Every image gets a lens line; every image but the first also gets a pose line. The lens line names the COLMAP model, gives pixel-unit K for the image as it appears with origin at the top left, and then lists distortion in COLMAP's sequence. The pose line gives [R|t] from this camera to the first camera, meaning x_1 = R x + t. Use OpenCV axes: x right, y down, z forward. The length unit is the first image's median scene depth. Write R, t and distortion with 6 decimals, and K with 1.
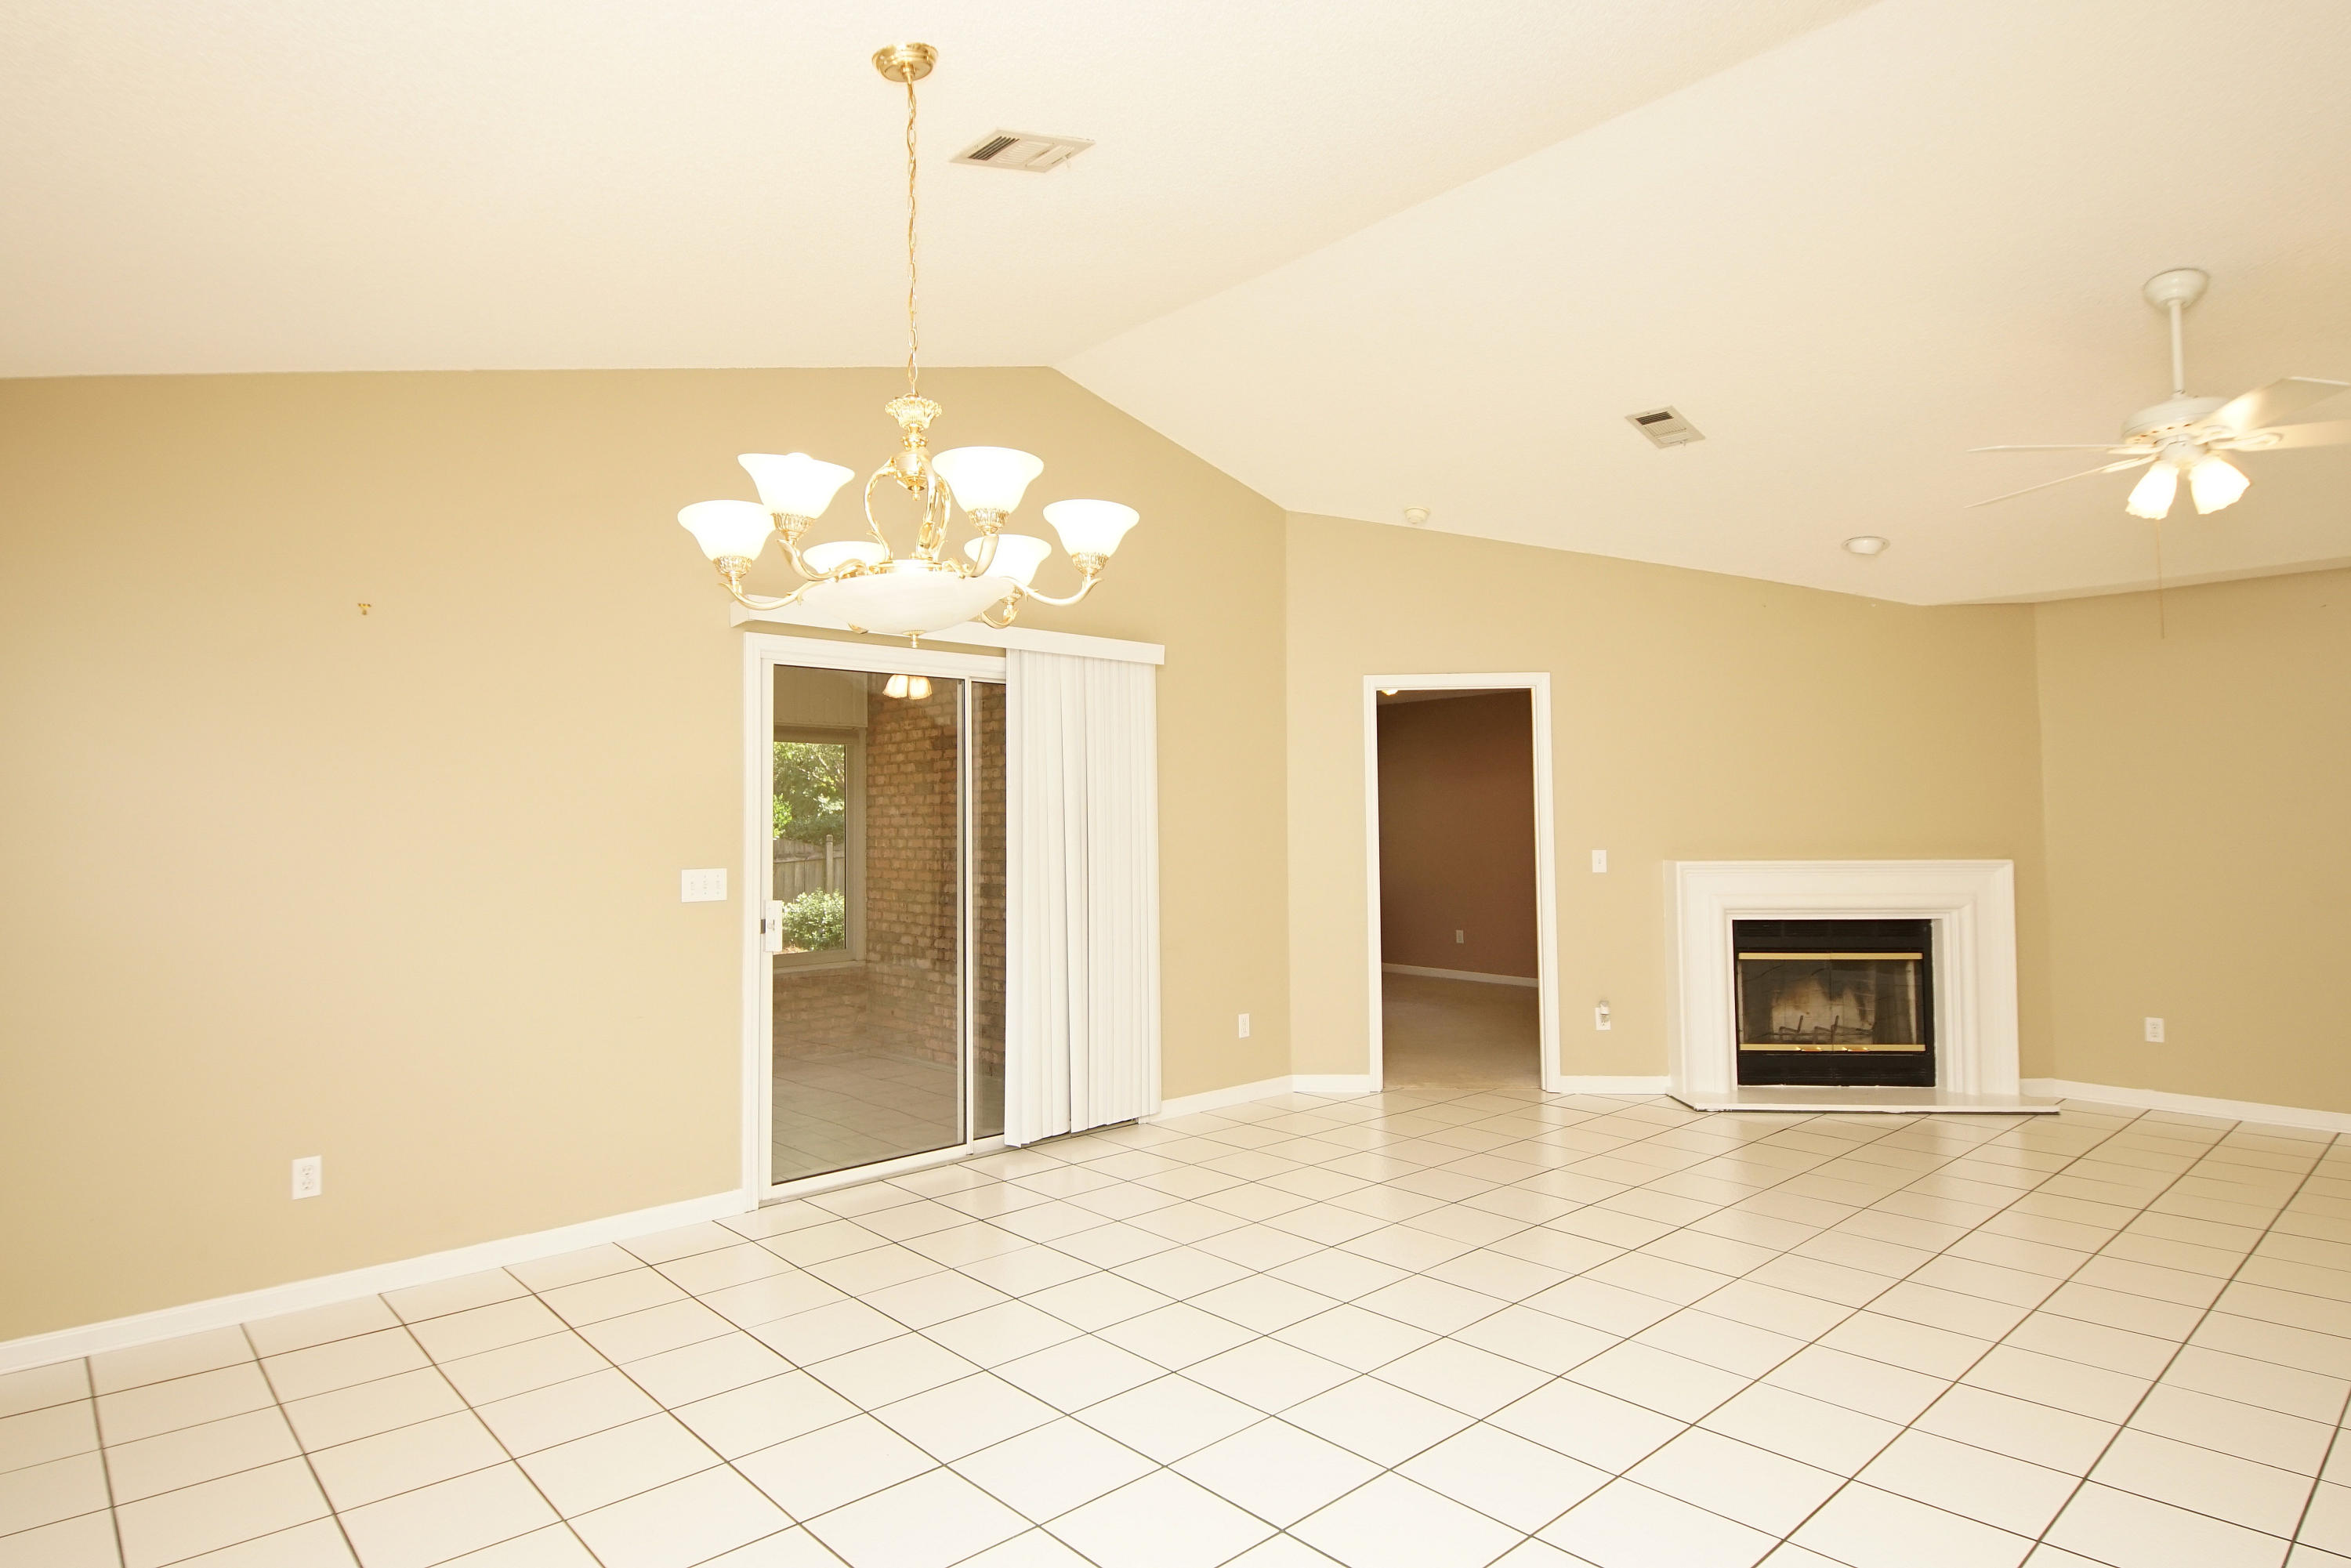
lens RADIAL K [[1280.7, 0, 1155.7], [0, 1280.7, 770.3], [0, 0, 1]] dist [0.015833, -0.001295]
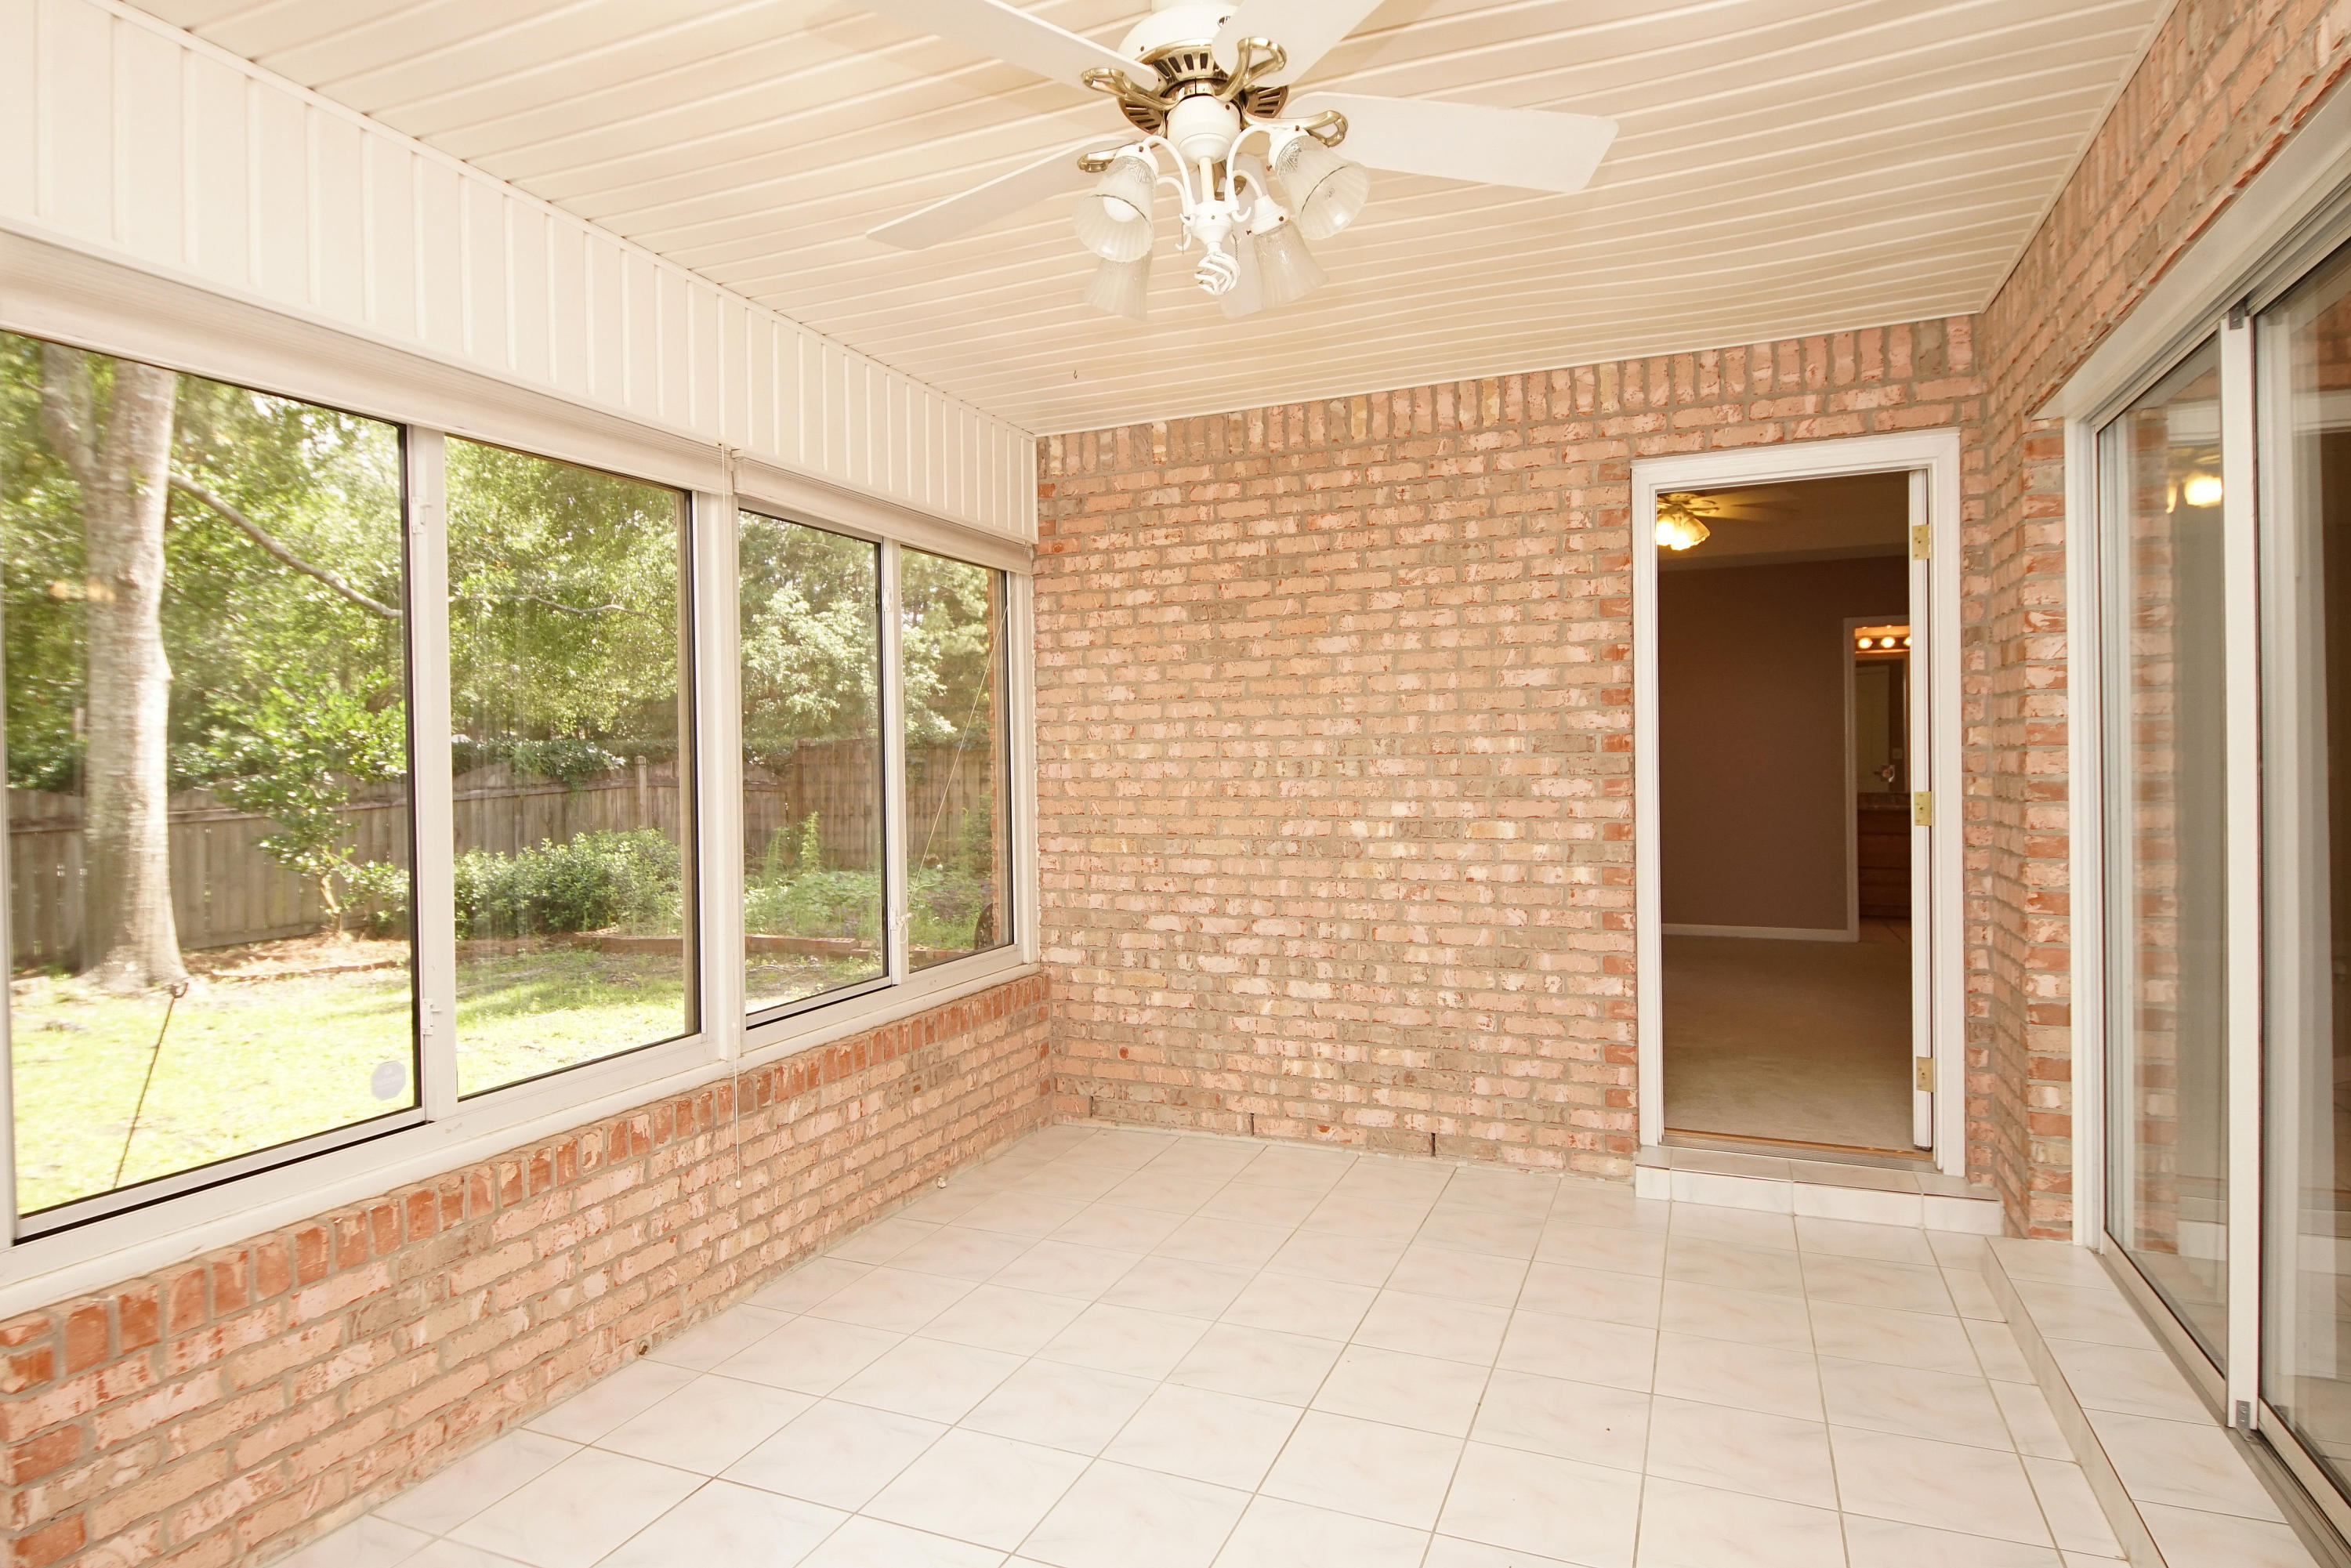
lens RADIAL K [[1305.1, 0, 1156.8], [0, 1305.1, 777.1], [0, 0, 1]] dist [0.045925, -0.040867]
pose [[0.911447, -0.003557, 0.411403, -0.428844], [-0.014248, 0.999090, 0.040204, 0.045581], [-0.411171, -0.042505, 0.910567, 0.481538]]
